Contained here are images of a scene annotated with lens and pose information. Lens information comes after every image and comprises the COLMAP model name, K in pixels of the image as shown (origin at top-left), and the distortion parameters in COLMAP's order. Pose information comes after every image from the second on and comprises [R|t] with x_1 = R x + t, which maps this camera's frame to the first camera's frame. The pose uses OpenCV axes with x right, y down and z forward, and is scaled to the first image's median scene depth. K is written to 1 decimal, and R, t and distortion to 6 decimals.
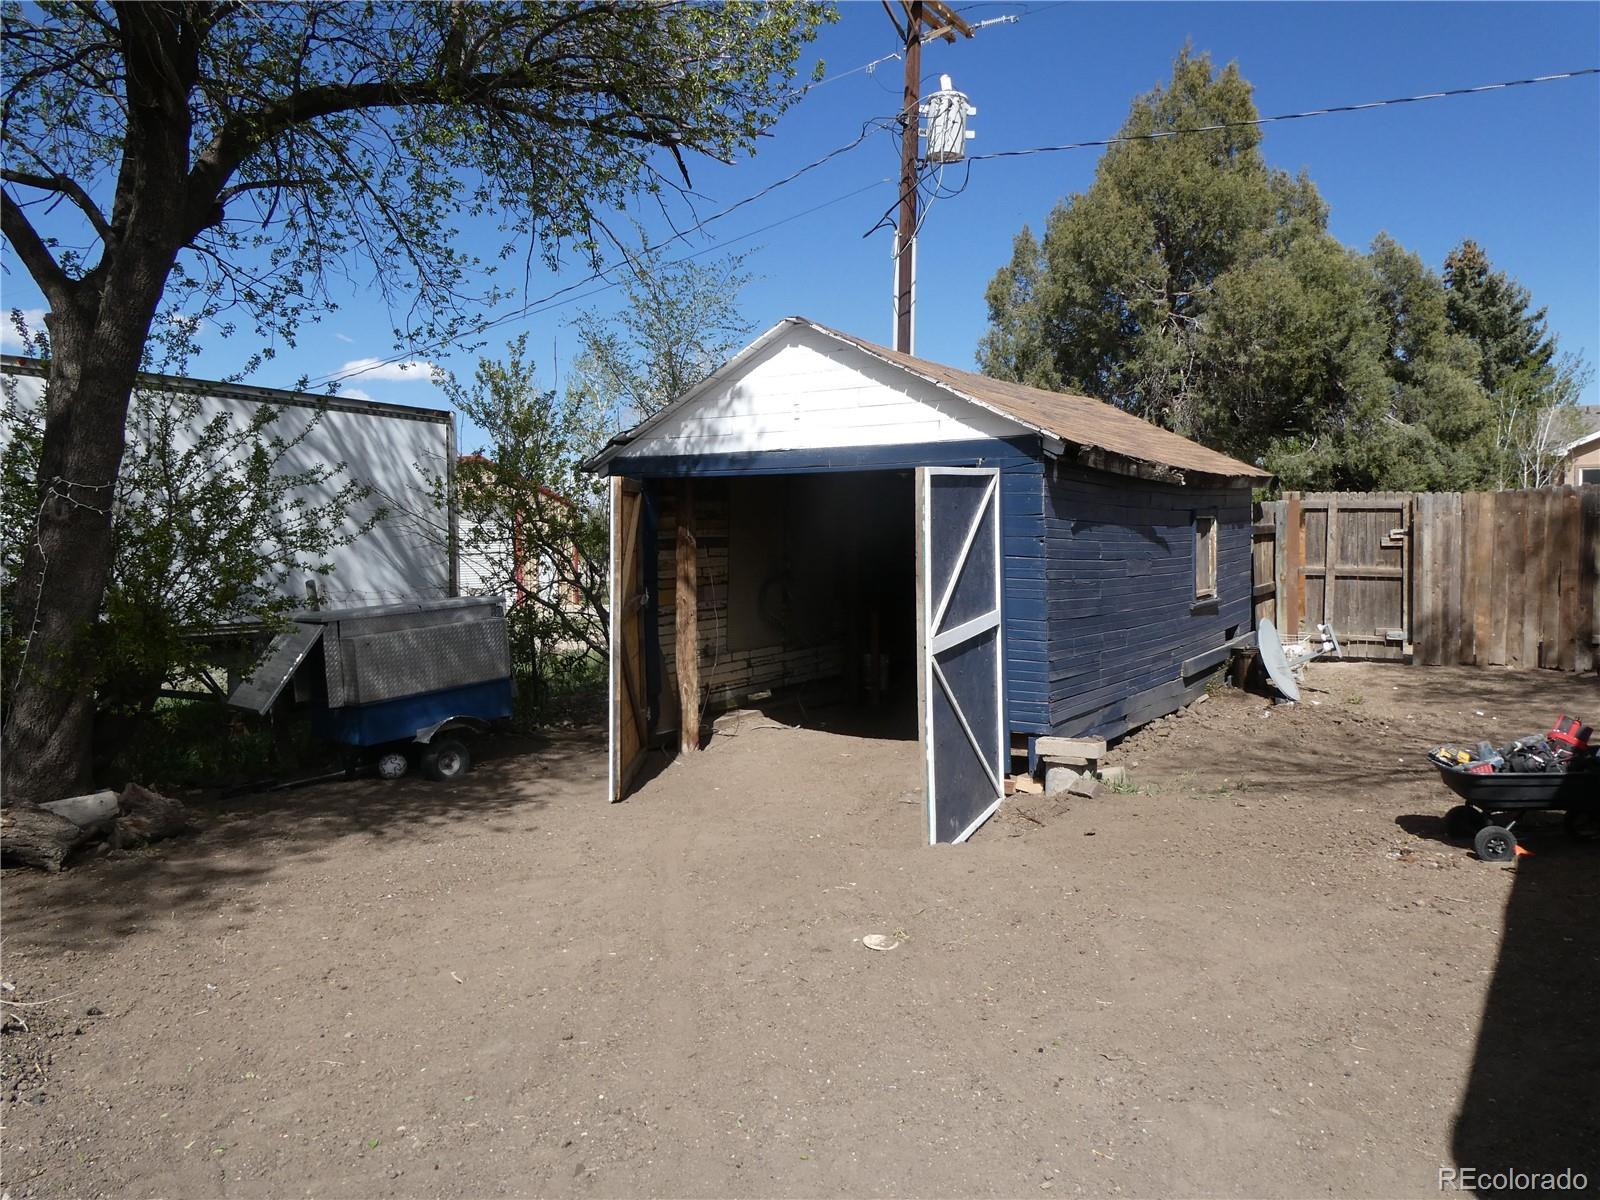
lens RADIAL K [[1137.8, 0, 802.2], [0, 1137.8, 598.4], [0, 0, 1]] dist [-0.012321, -0.006530]
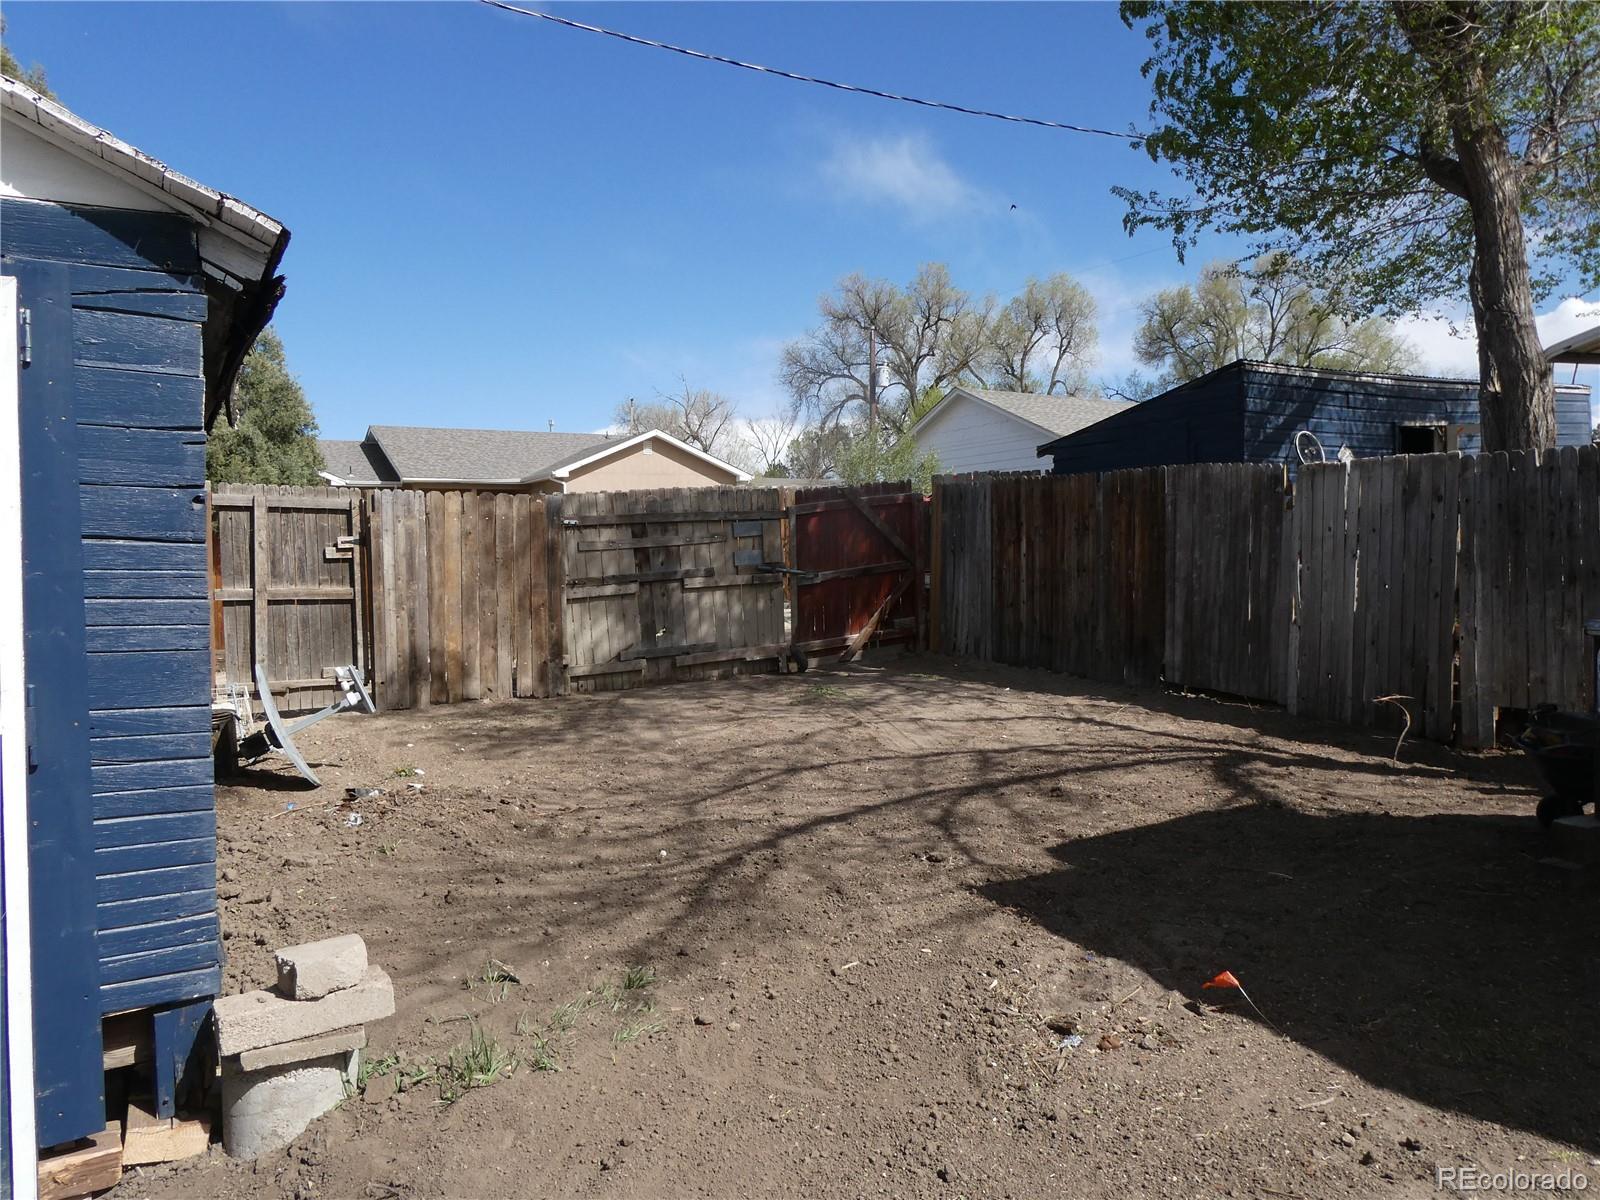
lens RADIAL K [[1137.8, 0, 813.8], [0, 1137.8, 595.0], [0, 0, 1]] dist [-0.012321, -0.006530]
pose [[0.436314, -0.024814, 0.899452, -0.025335], [0.056709, 0.998391, 0.000035, -0.003799], [-0.898006, 0.050992, 0.437019, 0.385204]]
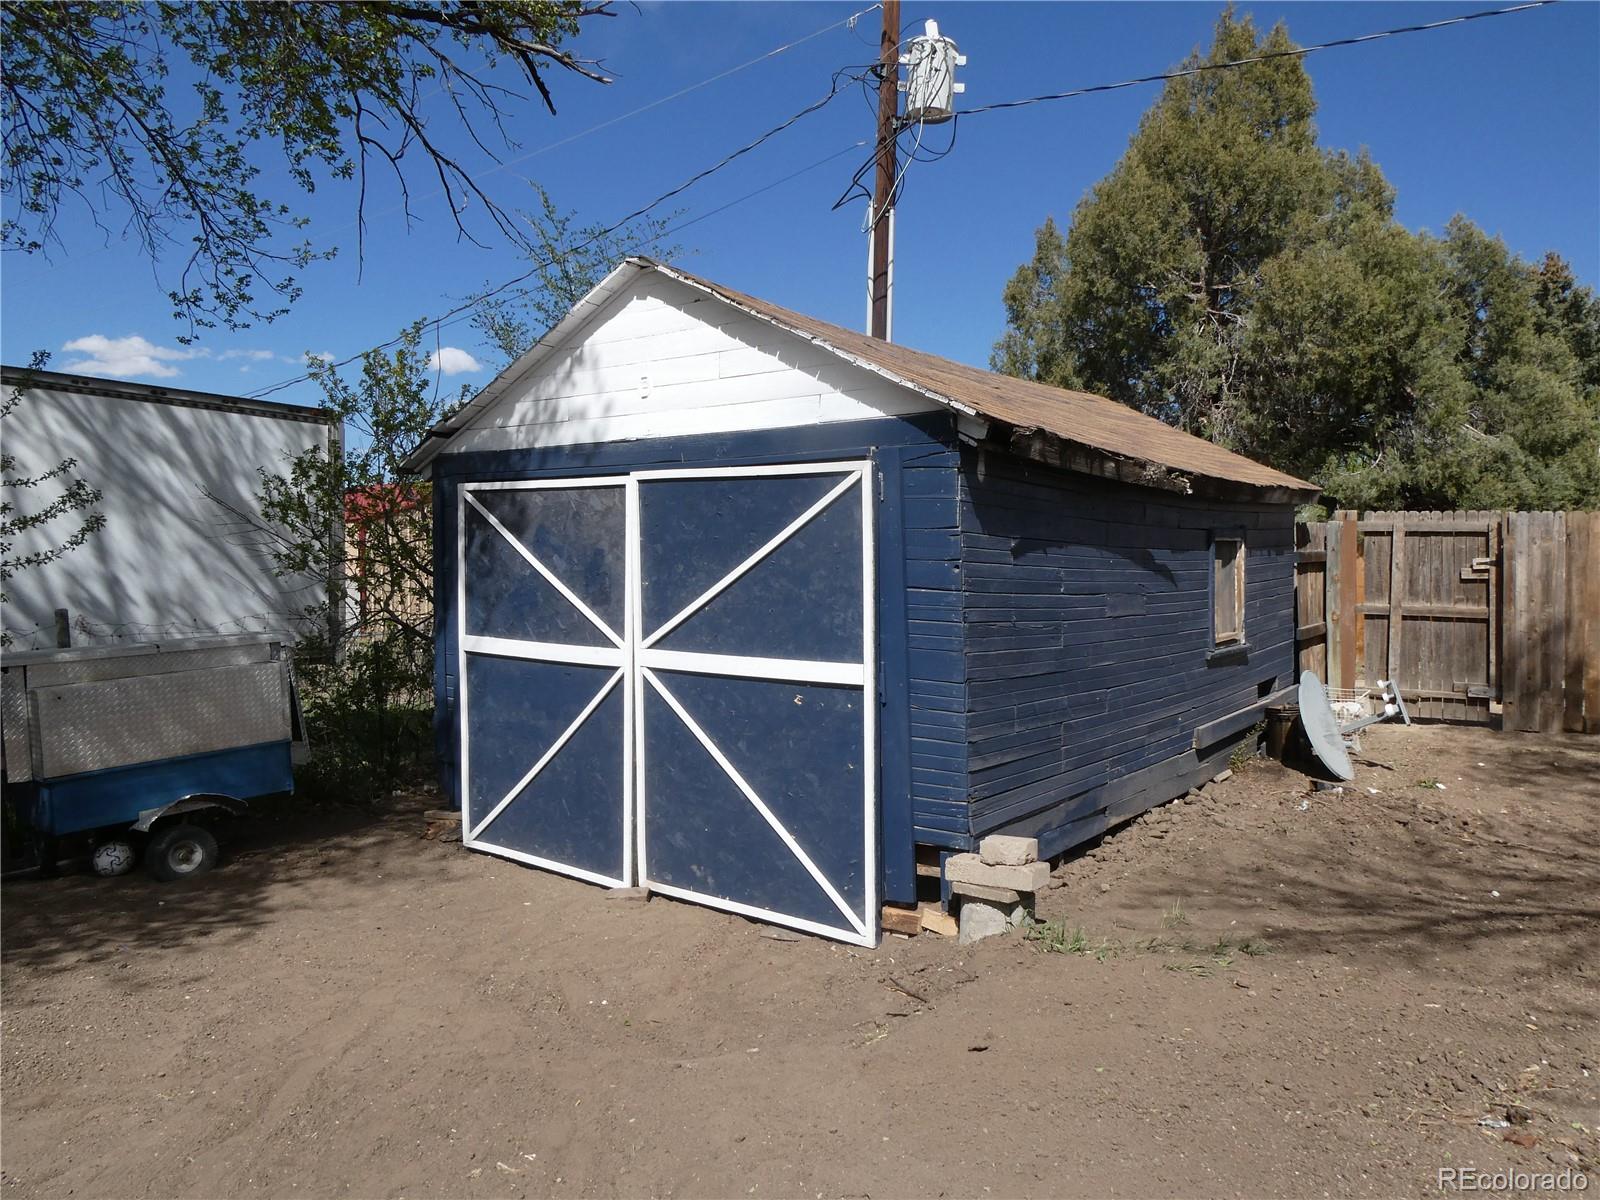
lens RADIAL K [[1137.8, 0, 804.8], [0, 1137.8, 597.8], [0, 0, 1]] dist [-0.012321, -0.006530]
pose [[0.998739, 0.009847, -0.049221, 0.091452], [-0.011088, 0.999626, -0.024994, -0.008033], [0.048956, 0.025508, 0.998475, 0.187282]]
